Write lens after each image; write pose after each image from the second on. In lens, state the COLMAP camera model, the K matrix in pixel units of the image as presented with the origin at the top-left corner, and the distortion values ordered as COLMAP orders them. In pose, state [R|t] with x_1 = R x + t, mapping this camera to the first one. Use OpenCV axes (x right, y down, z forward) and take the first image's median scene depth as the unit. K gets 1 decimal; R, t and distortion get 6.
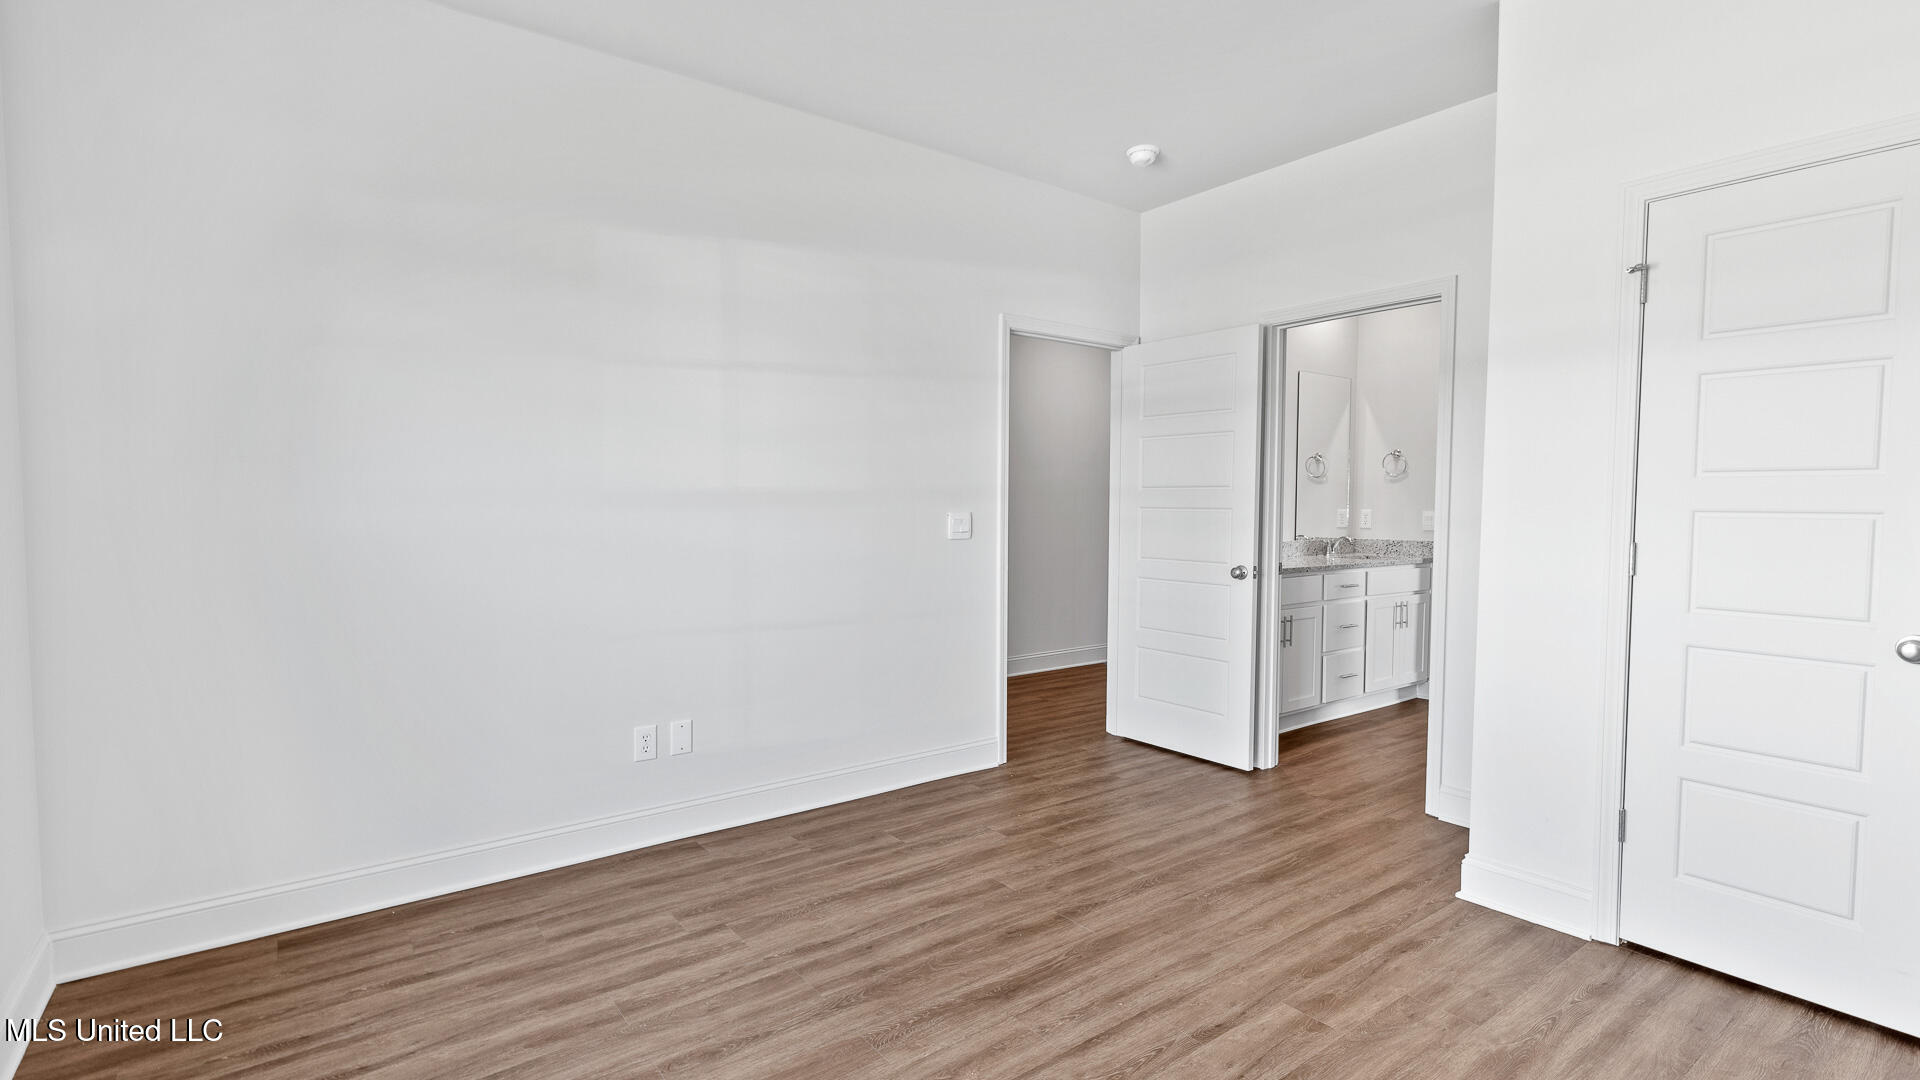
lens RADIAL K [[906.4, 0, 975.5], [0, 906.4, 545.5], [0, 0, 1]] dist [-0.000956, -0.000371]
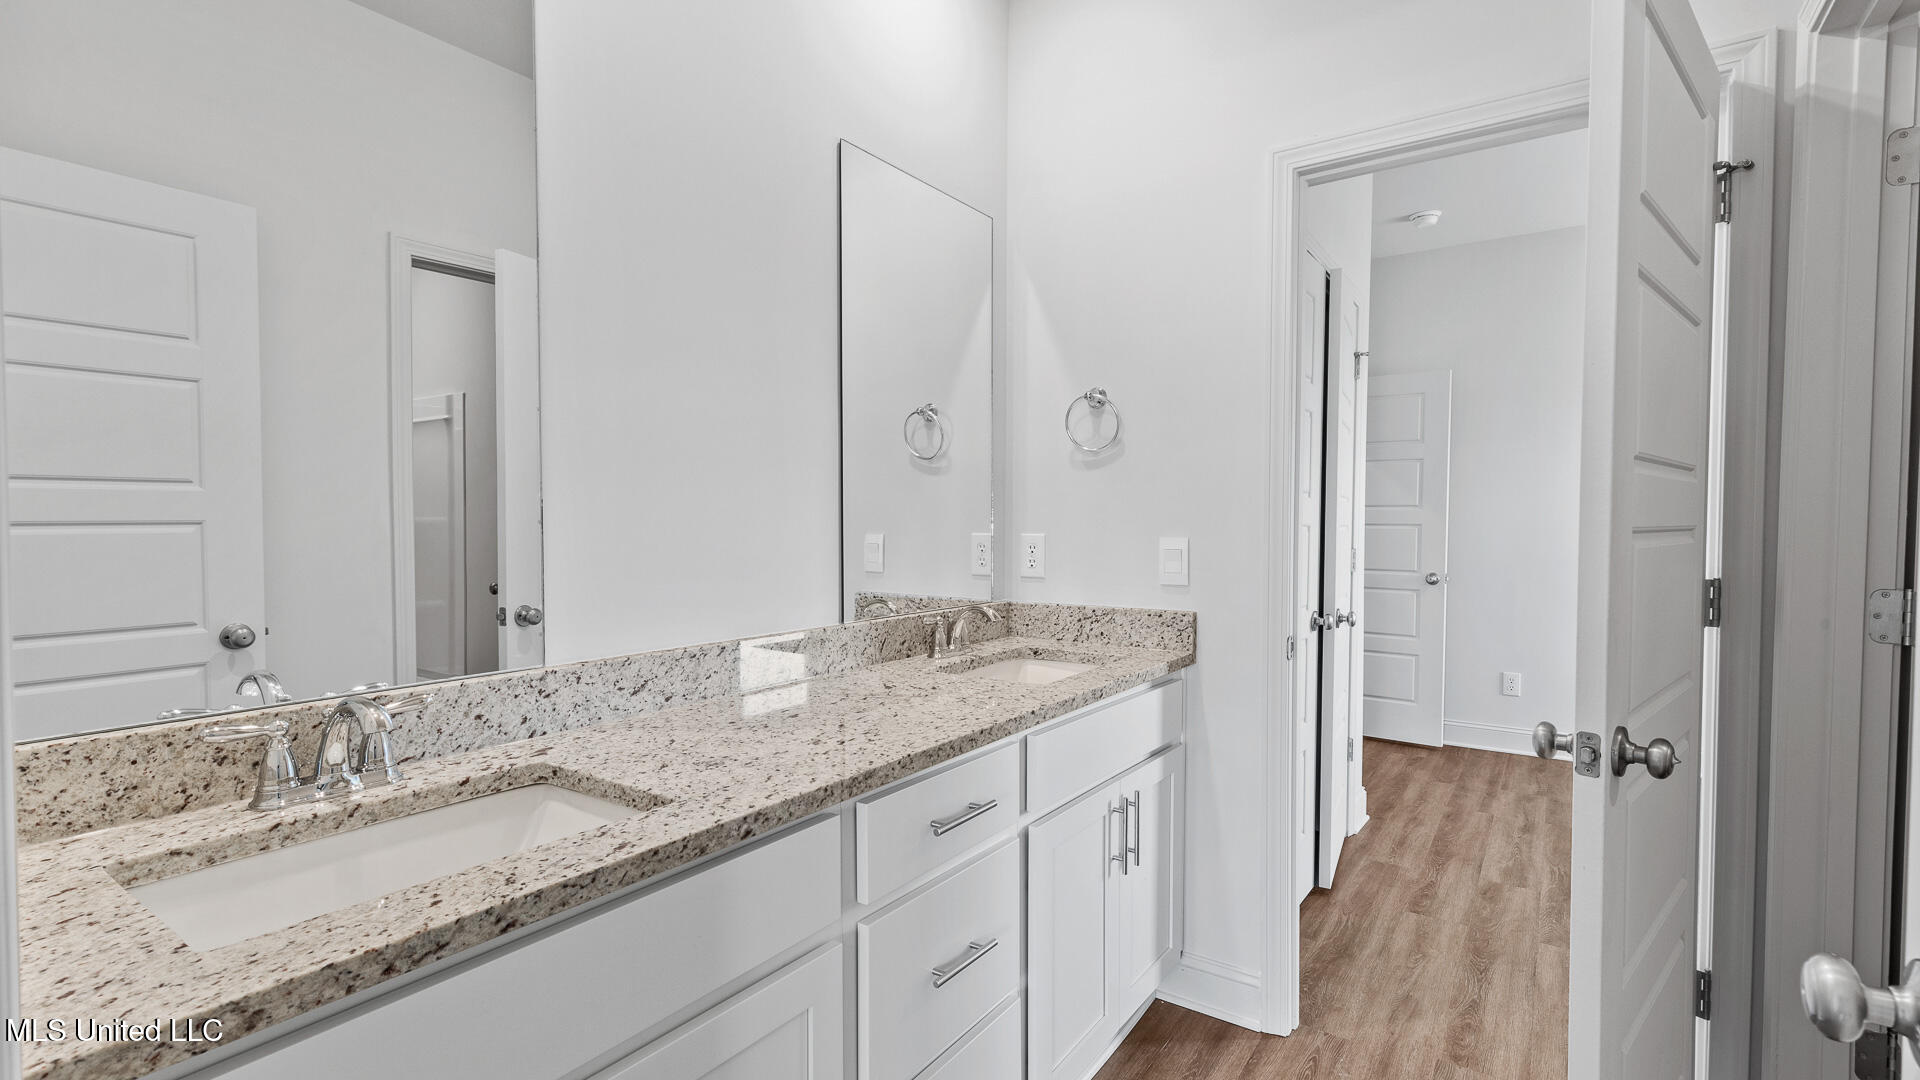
lens RADIAL K [[869.1, 0, 976.8], [0, 869.1, 545.3], [0, 0, 1]] dist [0.000985, 0.000280]
pose [[0.950442, -0.013218, 0.310622, 0.290083], [0.018817, 0.999710, -0.015035, -0.029327], [-0.310333, 0.020135, 0.950415, 0.644533]]
